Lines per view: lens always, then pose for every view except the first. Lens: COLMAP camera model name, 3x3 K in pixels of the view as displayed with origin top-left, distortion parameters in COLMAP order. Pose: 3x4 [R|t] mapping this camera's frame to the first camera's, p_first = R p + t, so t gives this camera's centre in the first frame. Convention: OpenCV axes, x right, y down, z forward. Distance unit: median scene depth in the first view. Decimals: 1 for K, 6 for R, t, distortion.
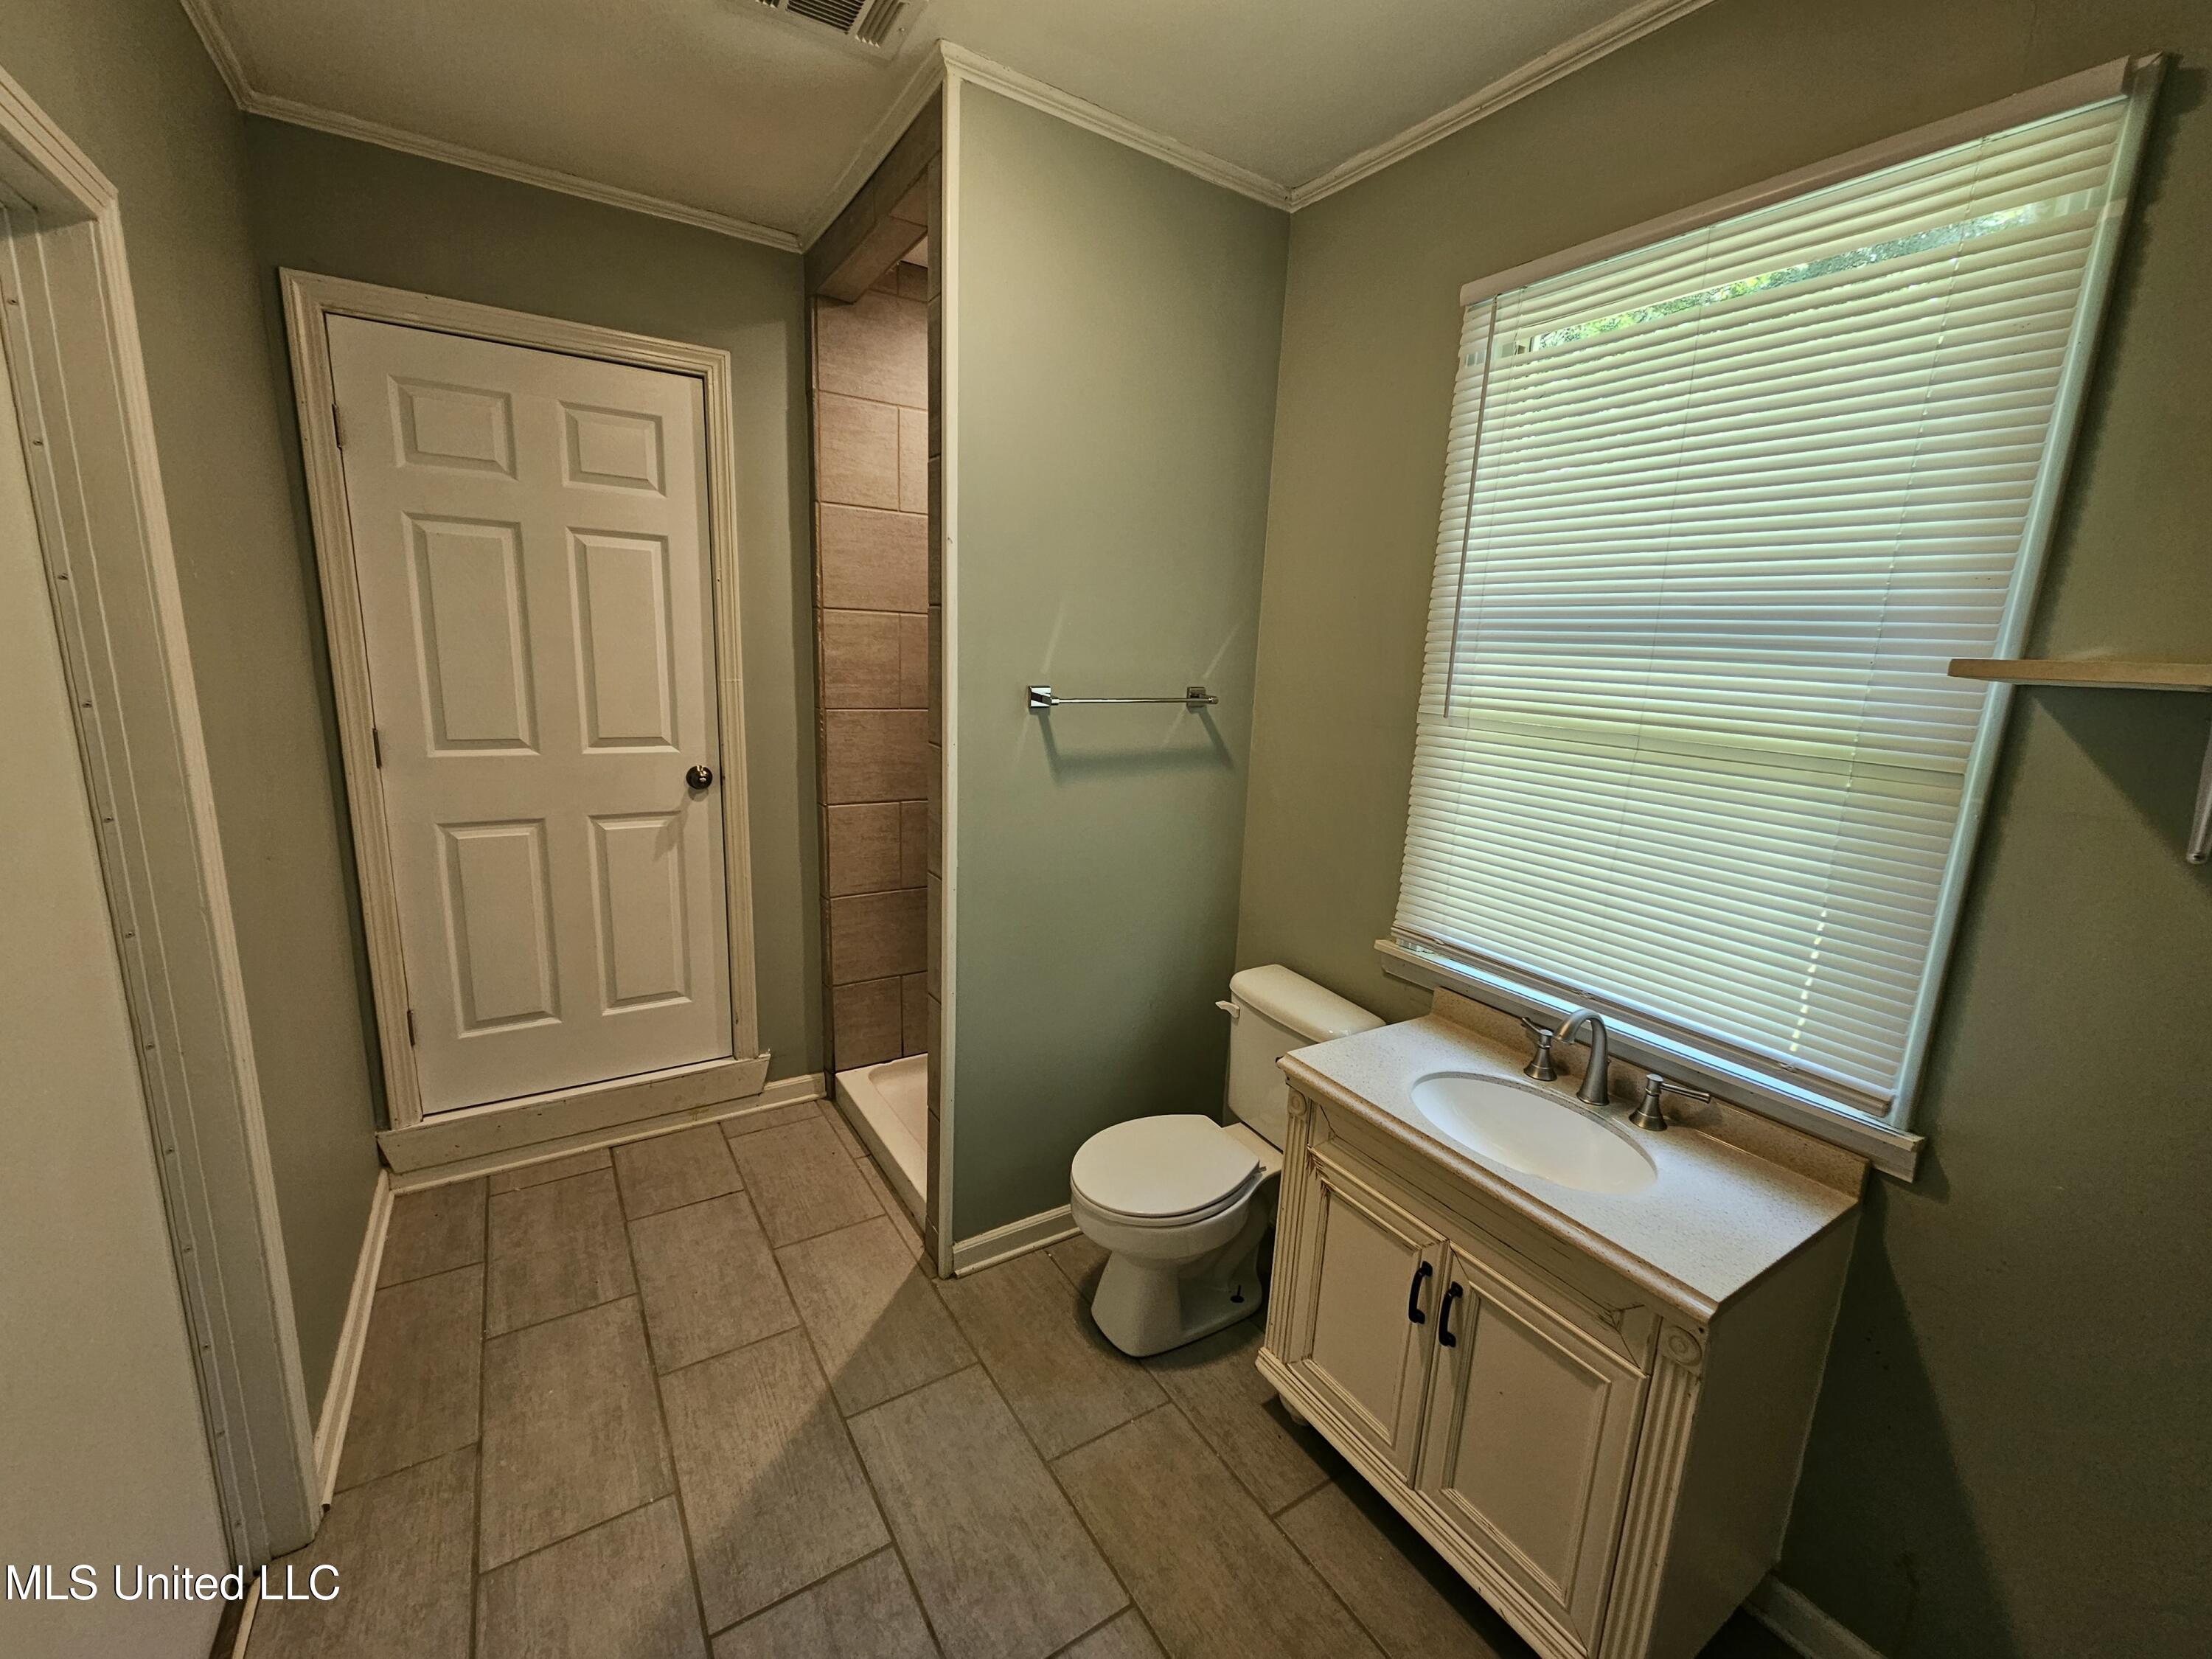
lens RADIAL K [[913.5, 0, 1104.9], [0, 913.5, 820.1], [0, 0, 1]] dist [0.002493, 0.002191]
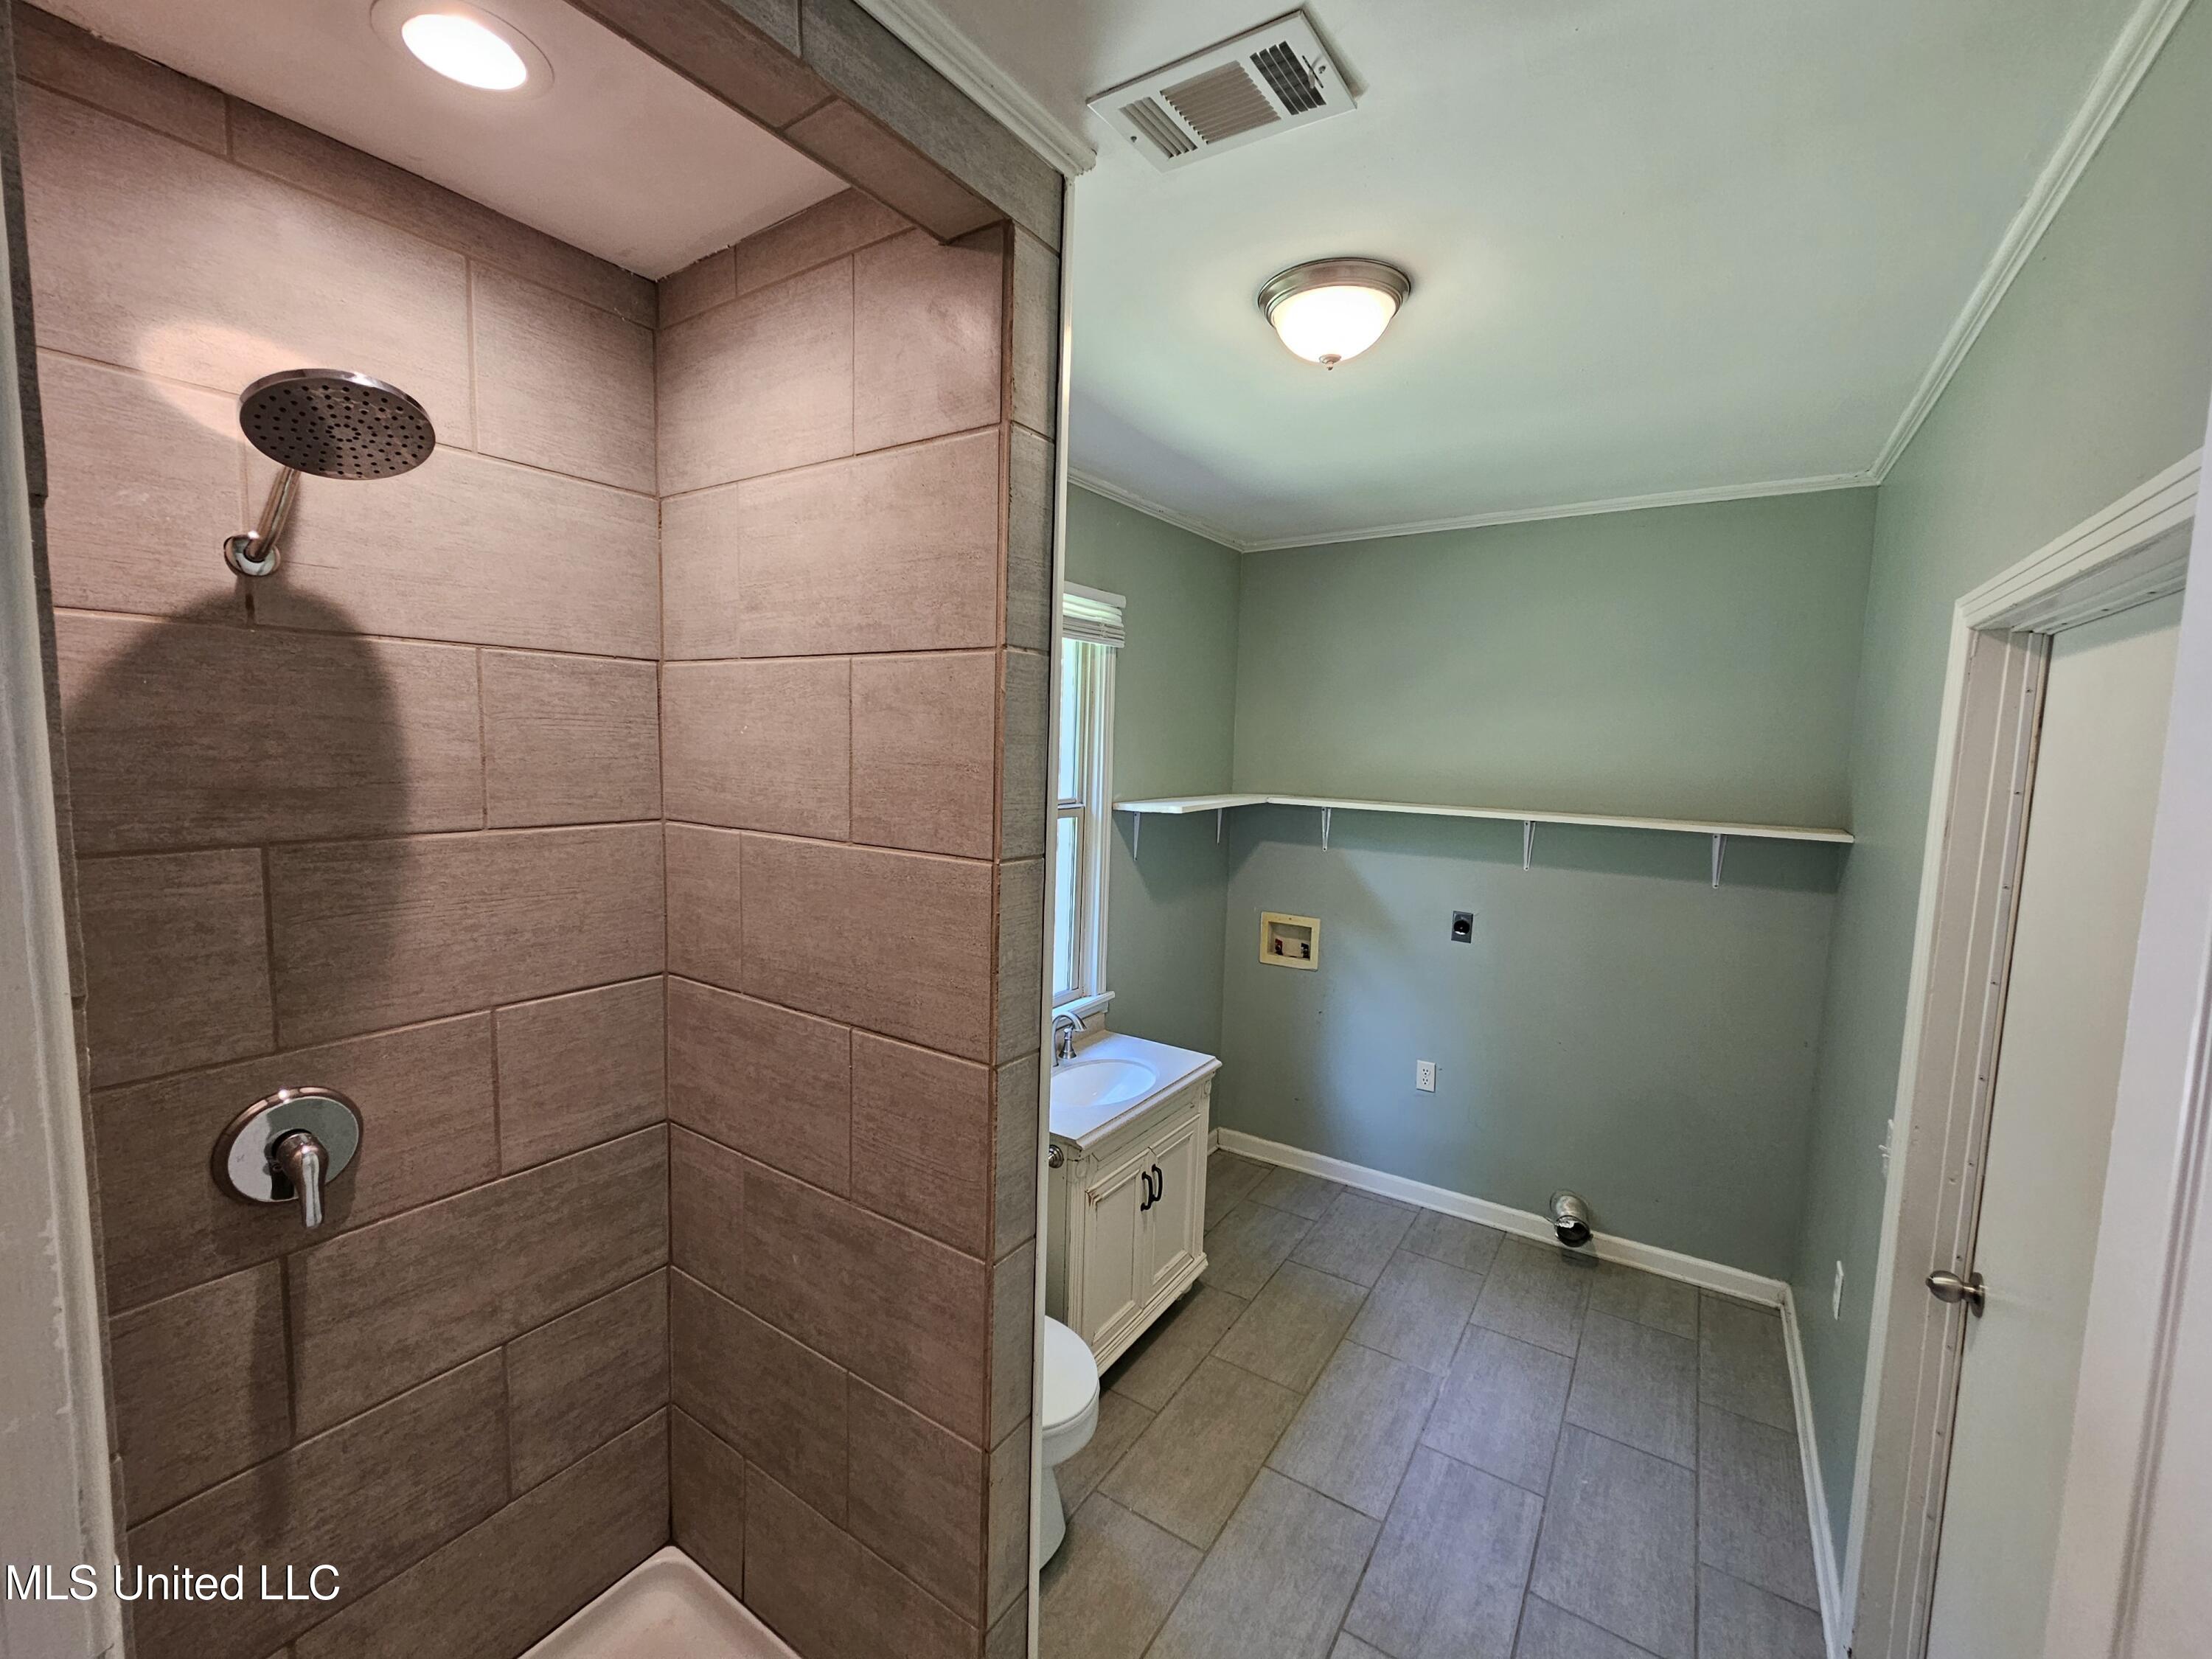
lens RADIAL K [[913.5, 0, 1109.7], [0, 913.5, 827.6], [0, 0, 1]] dist [0.002493, 0.002191]
pose [[-0.402332, -0.139112, 0.904863, -1.003091], [0.143183, 0.966663, 0.212277, -0.474510], [-0.904227, 0.214966, -0.369001, 1.444848]]
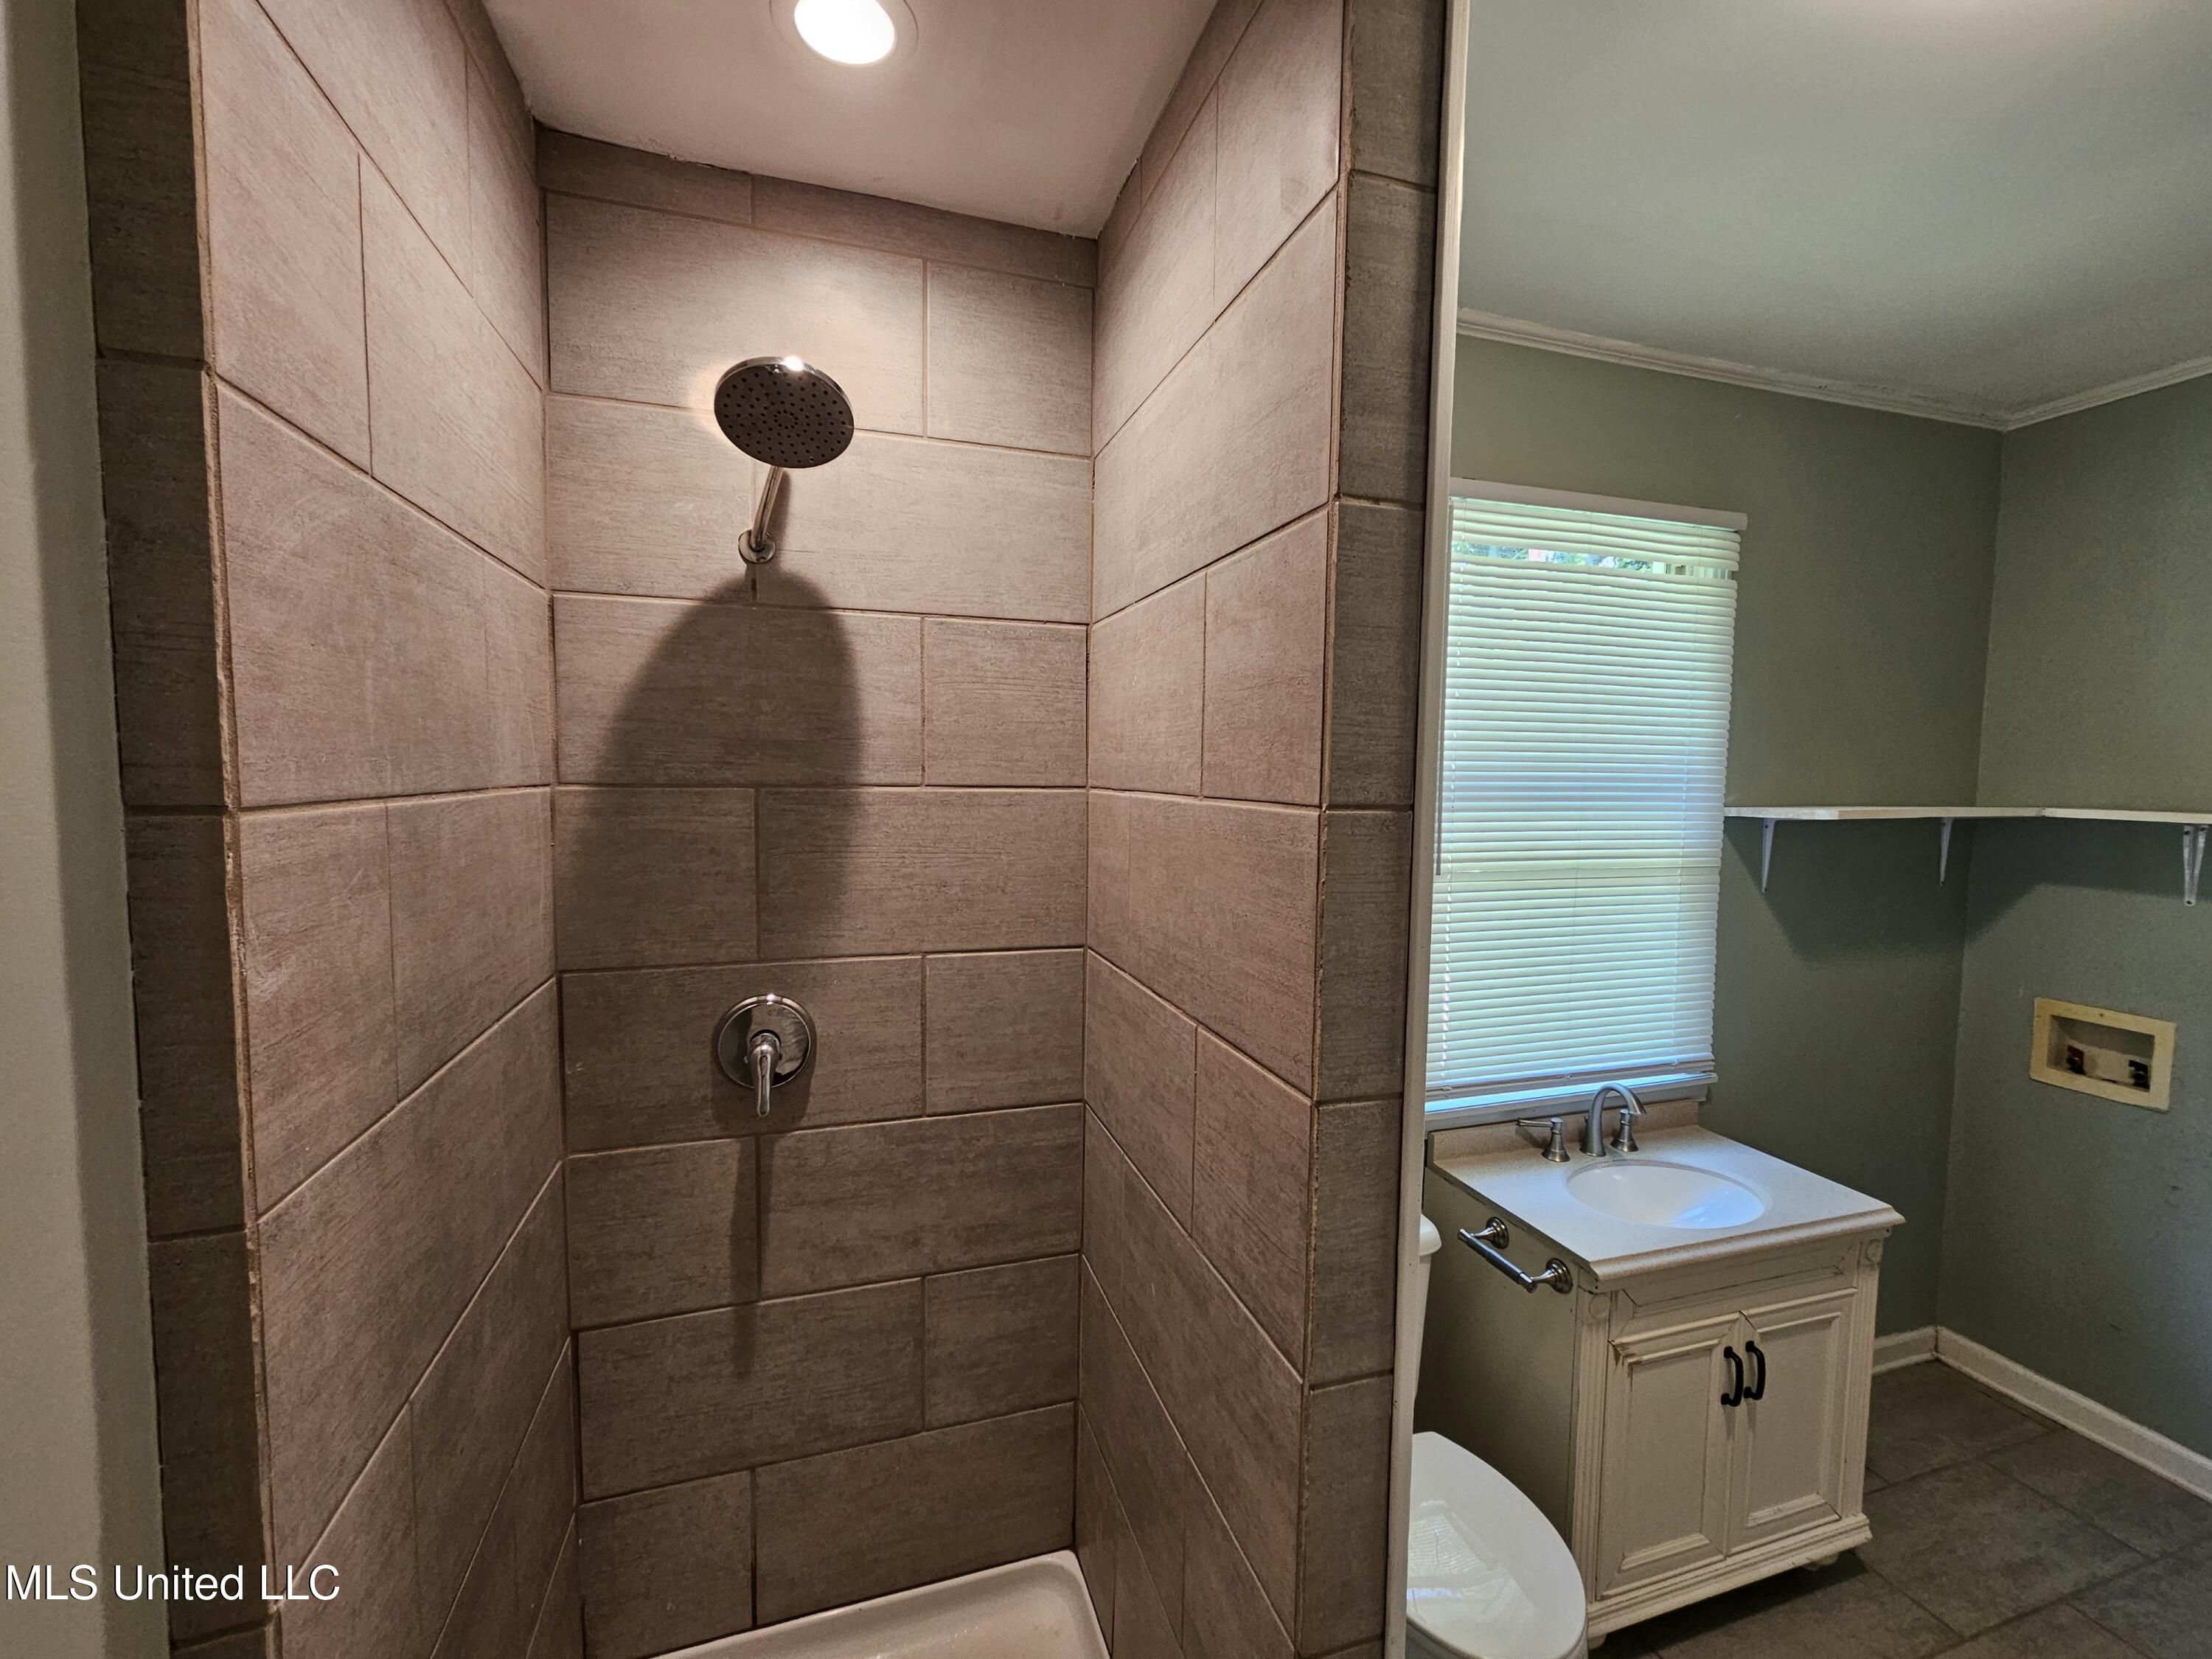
lens RADIAL K [[913.5, 0, 1110.5], [0, 913.5, 829.8], [0, 0, 1]] dist [0.002493, 0.002191]
pose [[0.258178, -0.100990, 0.960804, -0.819232], [0.193631, 0.979751, 0.050951, -0.330802], [-0.946494, 0.172887, 0.272505, 1.218587]]
